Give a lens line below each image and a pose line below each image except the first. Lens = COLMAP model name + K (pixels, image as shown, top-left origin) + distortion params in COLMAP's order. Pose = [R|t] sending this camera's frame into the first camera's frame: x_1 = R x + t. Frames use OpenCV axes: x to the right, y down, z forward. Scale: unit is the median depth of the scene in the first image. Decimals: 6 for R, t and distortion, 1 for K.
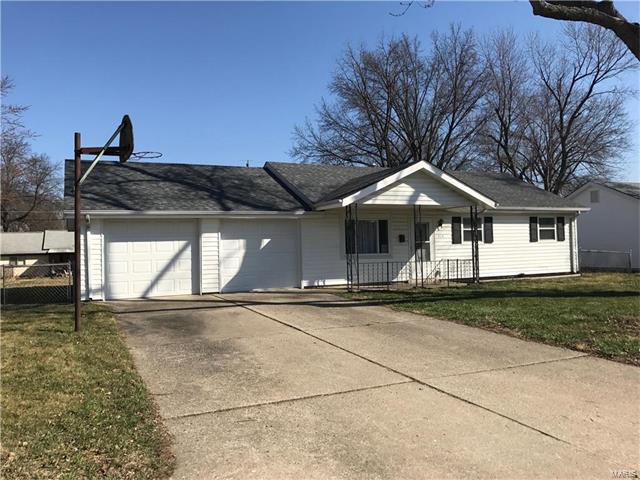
lens RADIAL K [[529.8, 0, 323.1], [0, 529.8, 238.3], [0, 0, 1]] dist [0.036214, -0.020802]
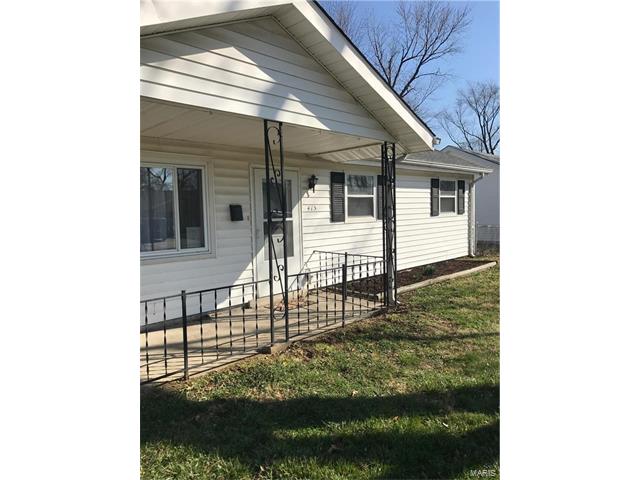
lens RADIAL K [[394.8, 0, 316.5], [0, 394.8, 235.6], [0, 0, 1]] dist [0.031460, 0.000190]
pose [[0.949215, -0.018656, 0.314074, 0.103540], [-0.005244, 0.997164, 0.075080, -0.006021], [-0.314583, -0.072914, 0.946425, 0.633268]]
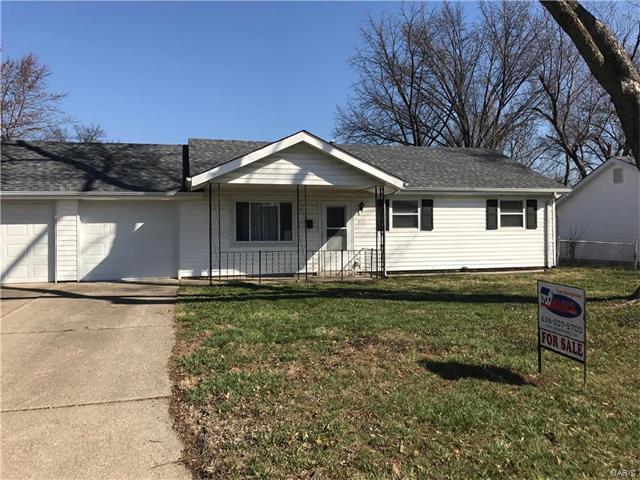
lens RADIAL K [[529.8, 0, 315.7], [0, 529.8, 236.2], [0, 0, 1]] dist [0.036214, -0.020802]
pose [[0.983597, 0.015409, -0.179721, 0.305776], [-0.010481, 0.999544, 0.028336, -0.004182], [0.180075, -0.025987, 0.983310, 0.143778]]
